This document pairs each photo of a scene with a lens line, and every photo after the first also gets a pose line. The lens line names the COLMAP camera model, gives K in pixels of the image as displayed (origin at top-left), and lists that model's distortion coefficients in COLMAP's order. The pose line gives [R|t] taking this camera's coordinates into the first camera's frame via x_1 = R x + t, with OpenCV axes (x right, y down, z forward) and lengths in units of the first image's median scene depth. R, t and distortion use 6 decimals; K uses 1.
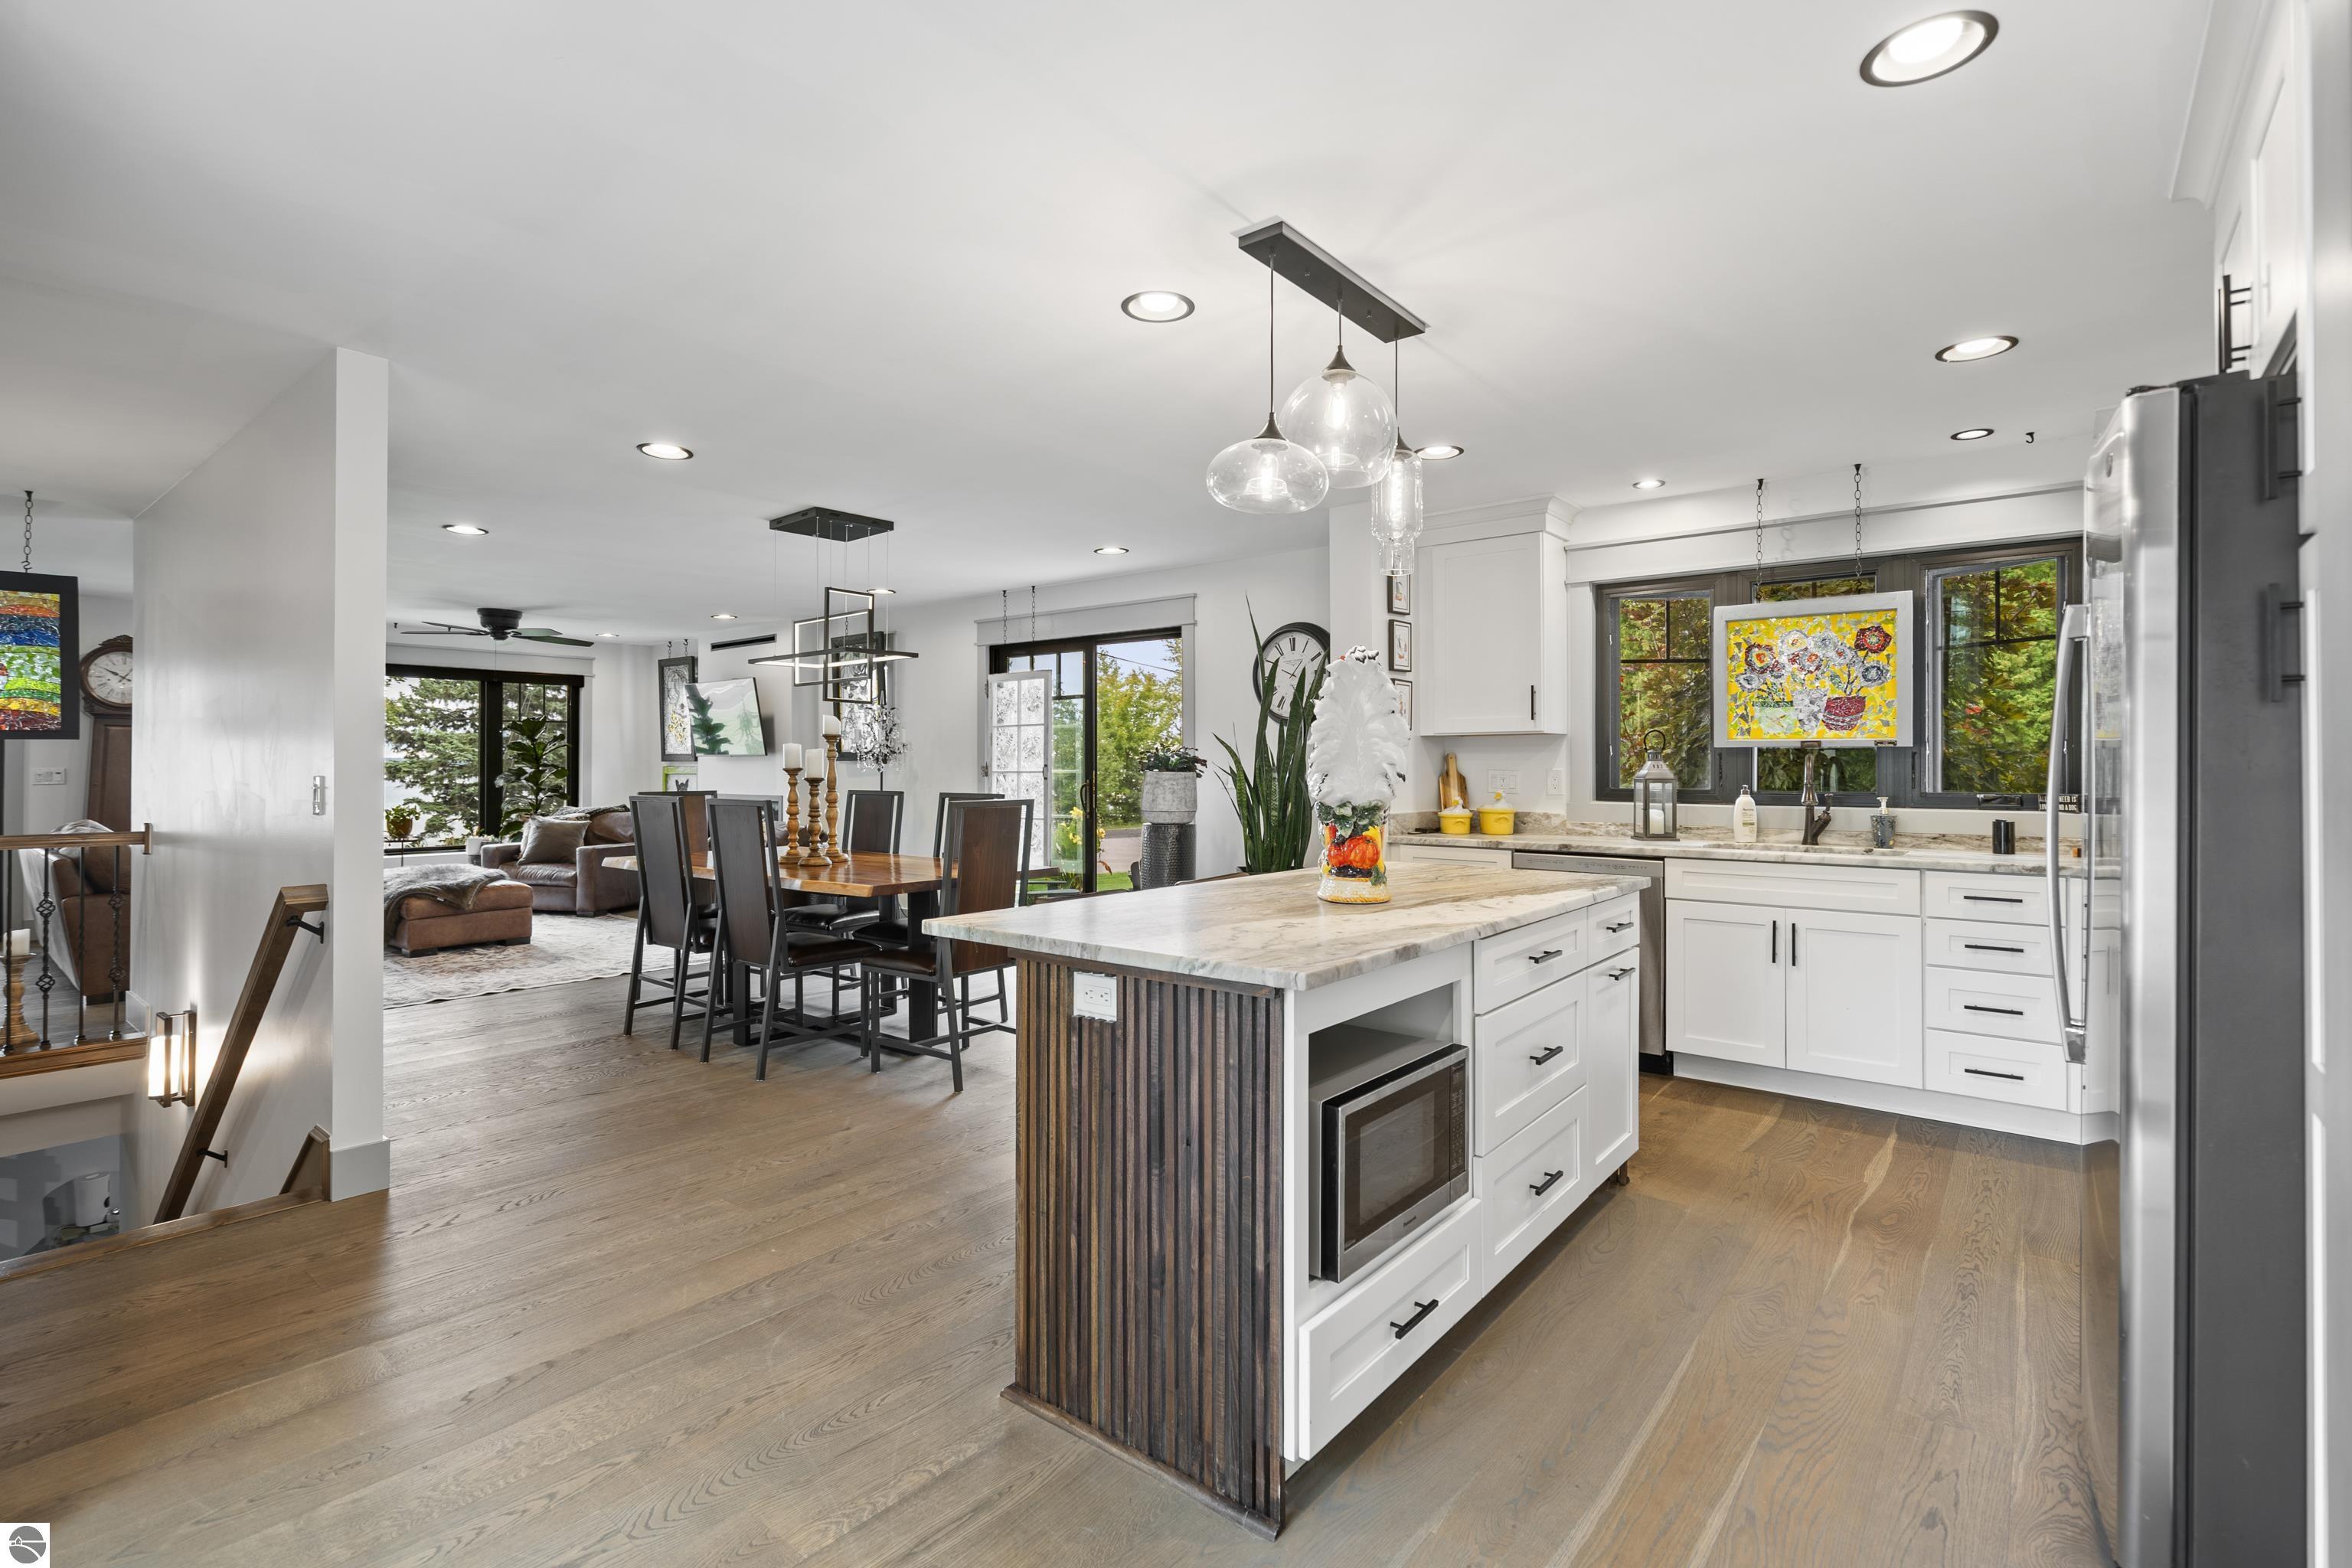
lens RADIAL K [[1094.3, 0, 1184.6], [0, 1094.3, 763.2], [0, 0, 1]] dist [-0.005356, 0.001346]
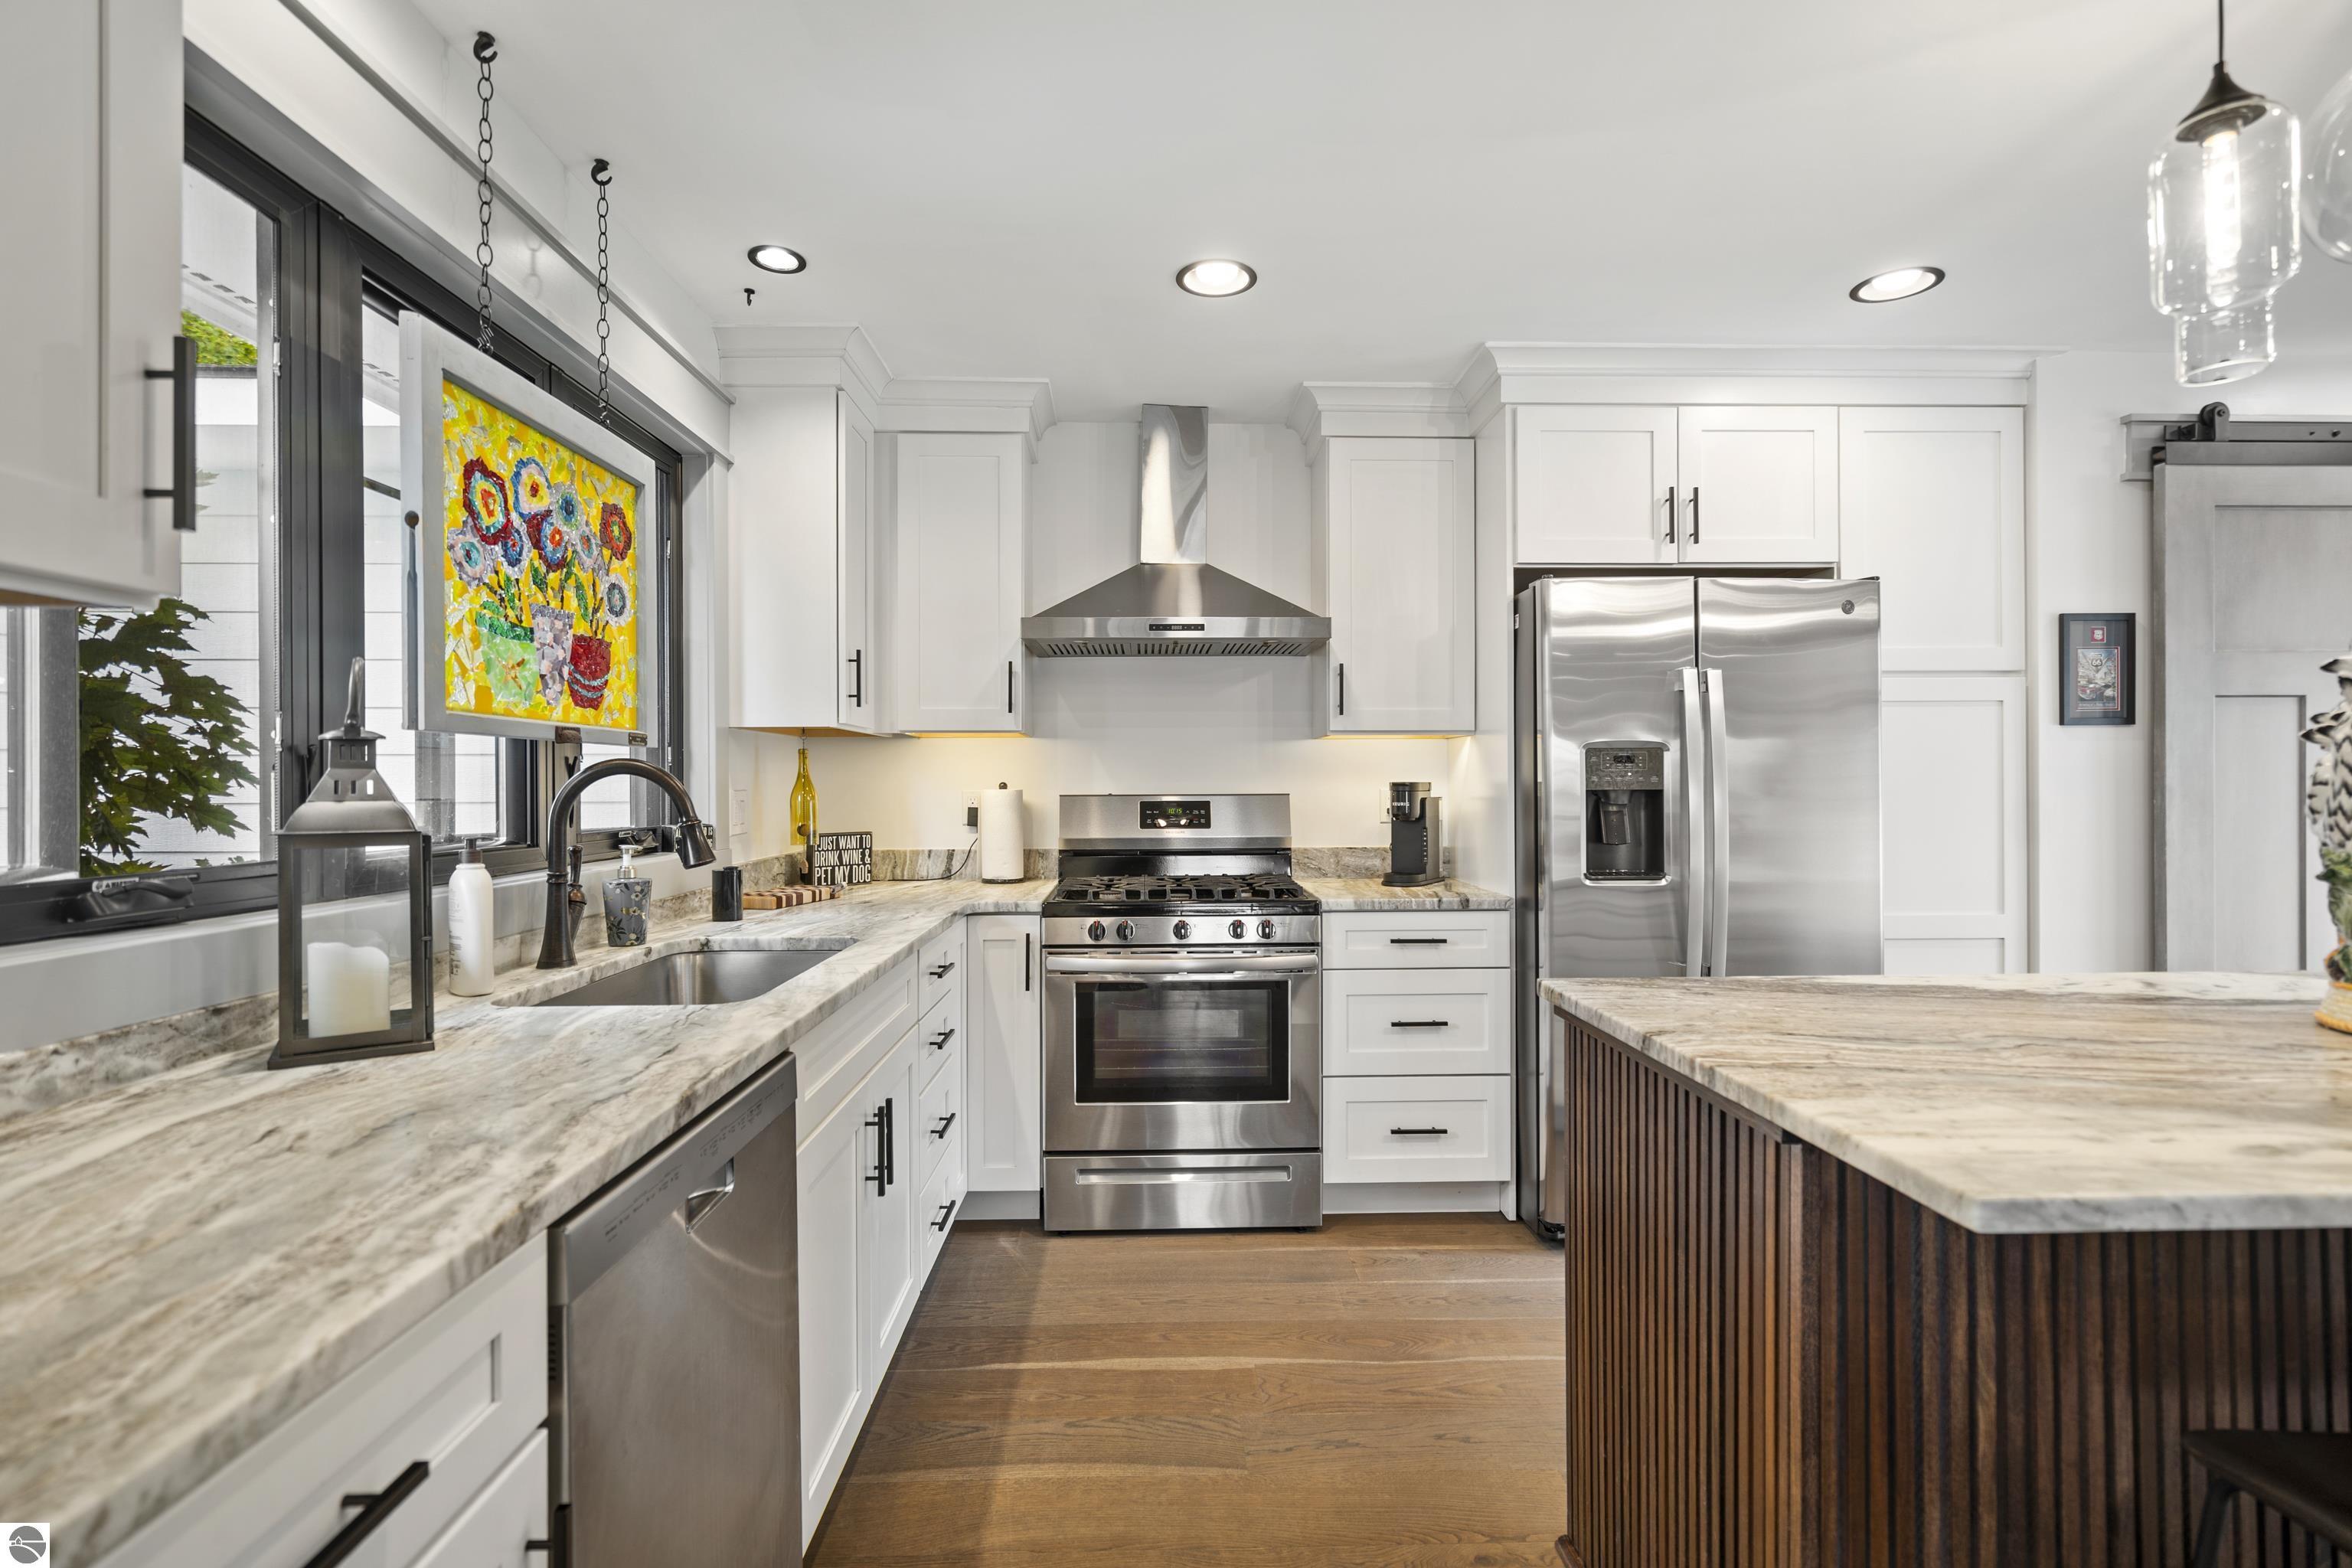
lens RADIAL K [[1094.3, 0, 1192.9], [0, 1094.3, 777.0], [0, 0, 1]] dist [-0.005356, 0.001346]
pose [[-0.659943, 0.004156, 0.751304, 0.051049], [-0.000111, 0.999984, -0.005629, 0.001282], [-0.751316, -0.003798, -0.659932, 0.687379]]
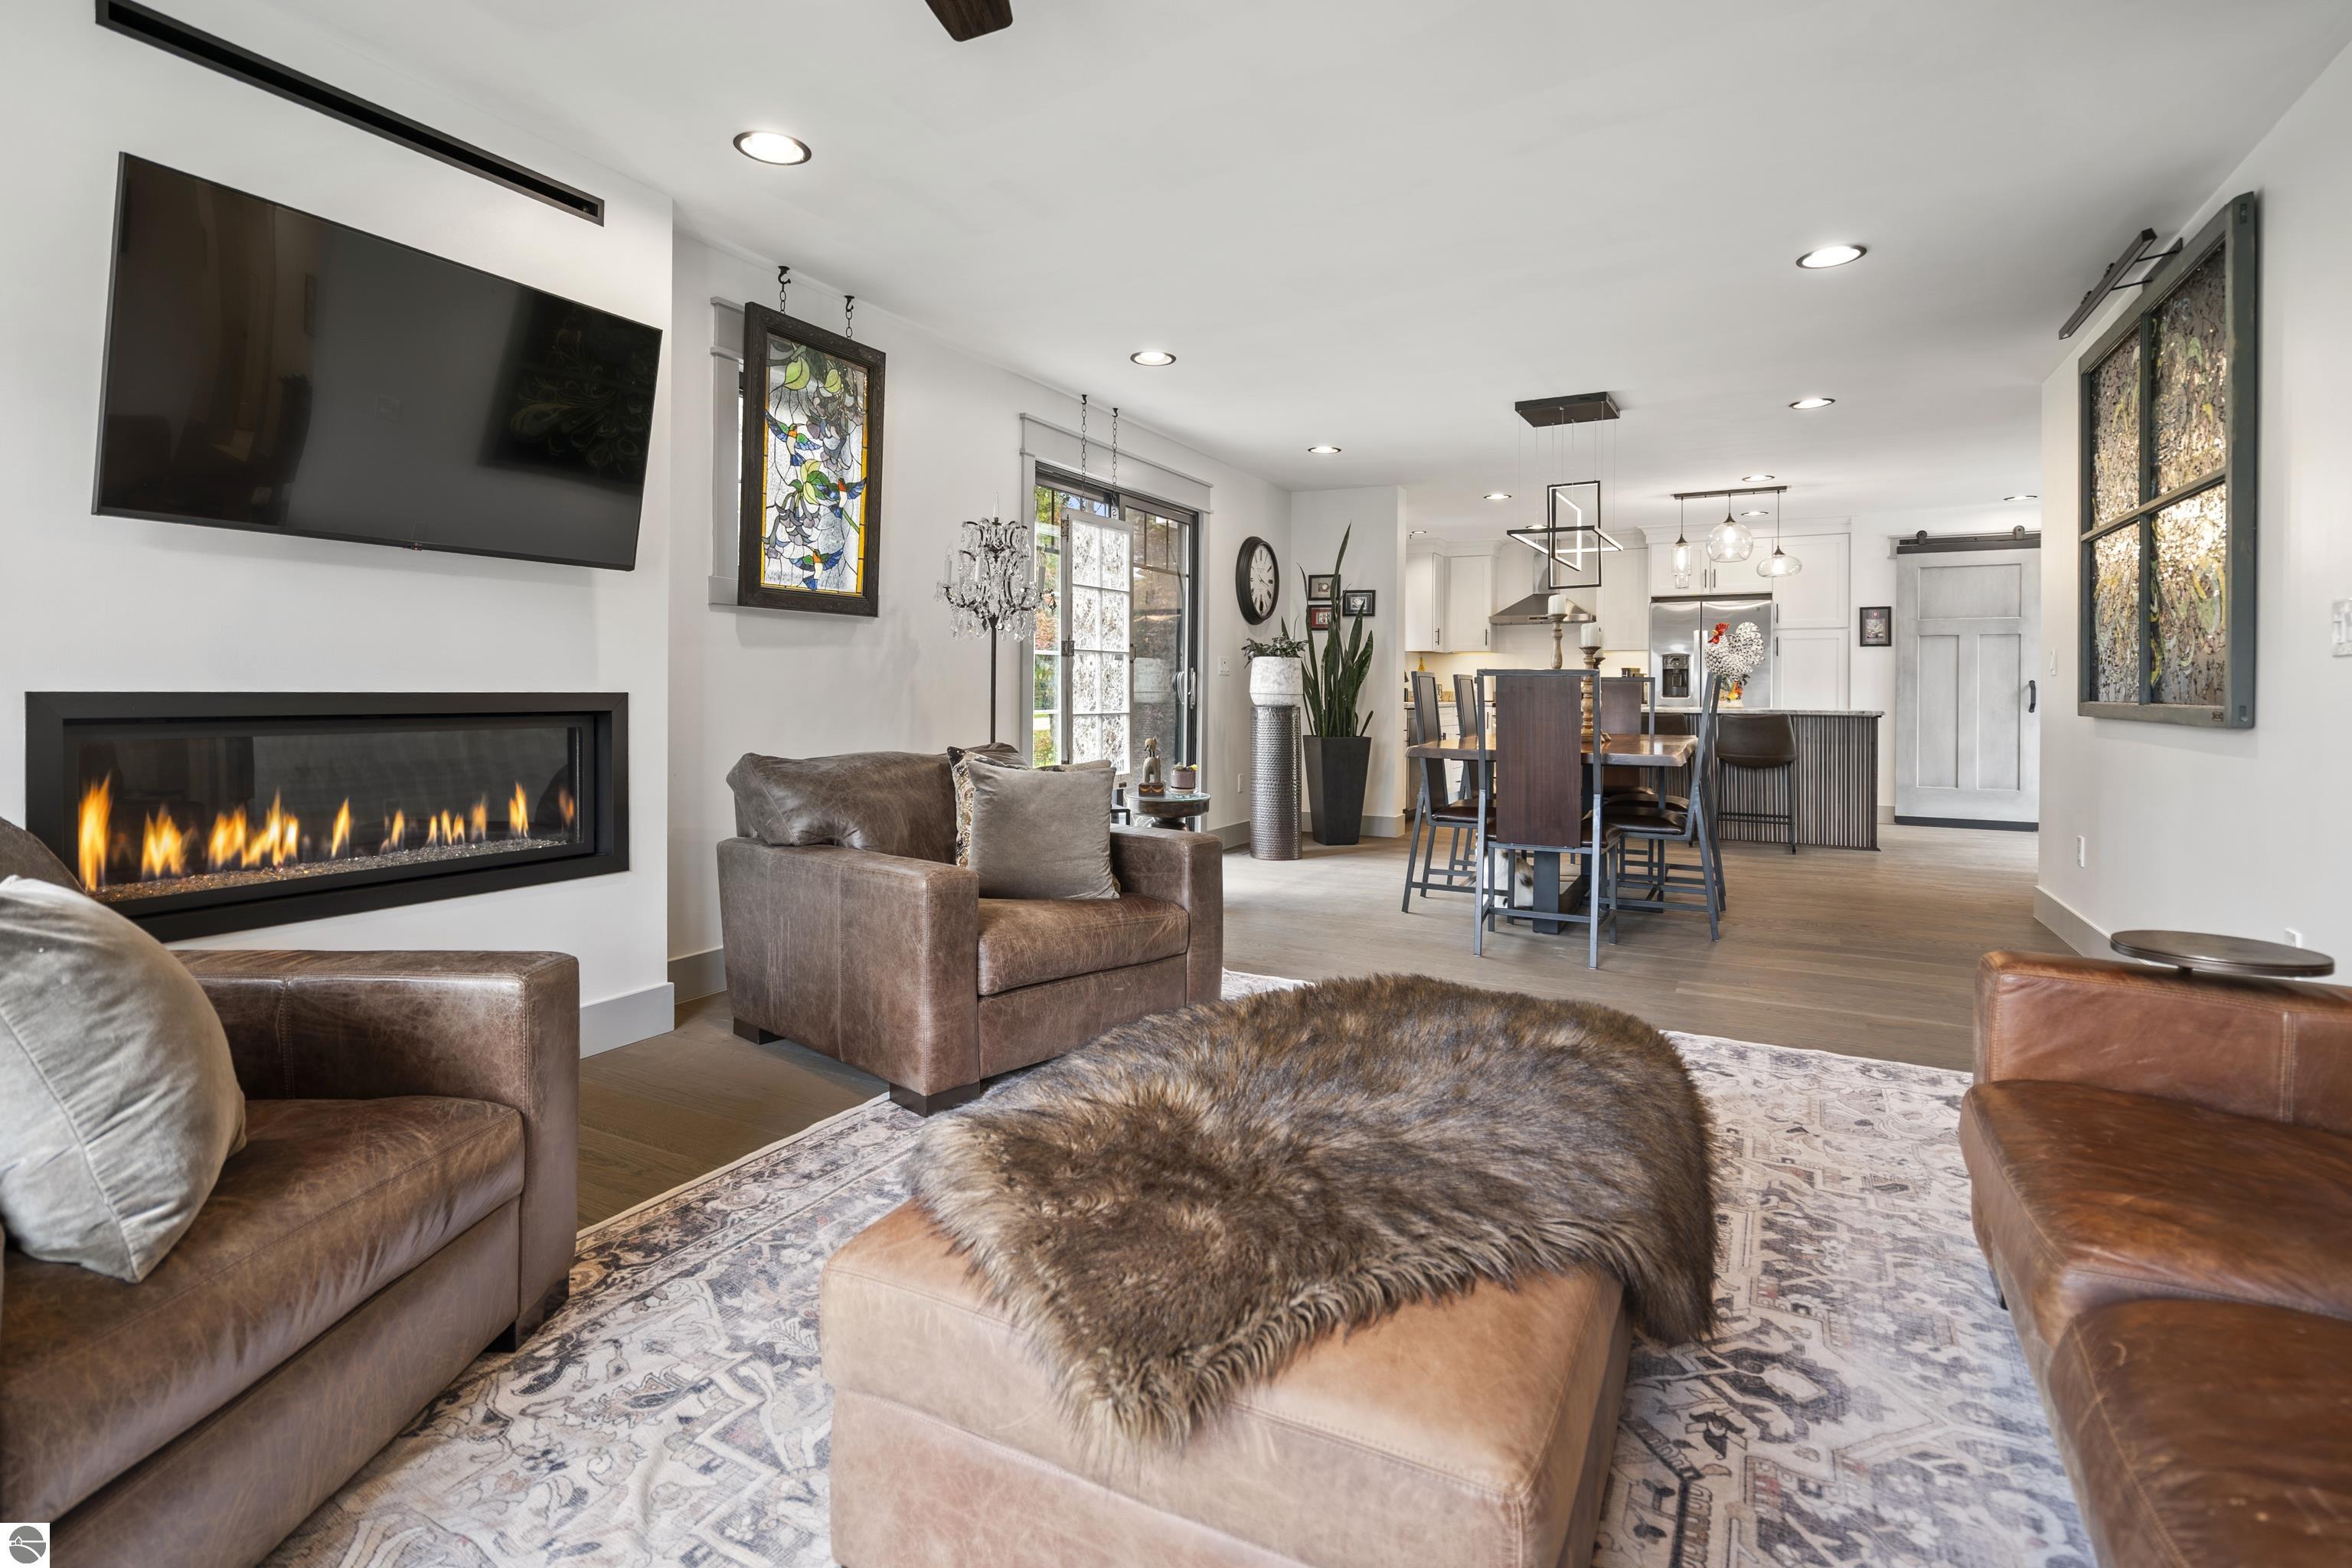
lens RADIAL K [[1094.3, 0, 1175.8], [0, 1094.3, 711.1], [0, 0, 1]] dist [-0.005356, 0.001346]
pose [[-0.183985, -0.021550, 0.982693, -0.919465], [-0.009530, 0.999752, 0.020140, 0.033591], [-0.982883, -0.005660, -0.184145, 1.125365]]
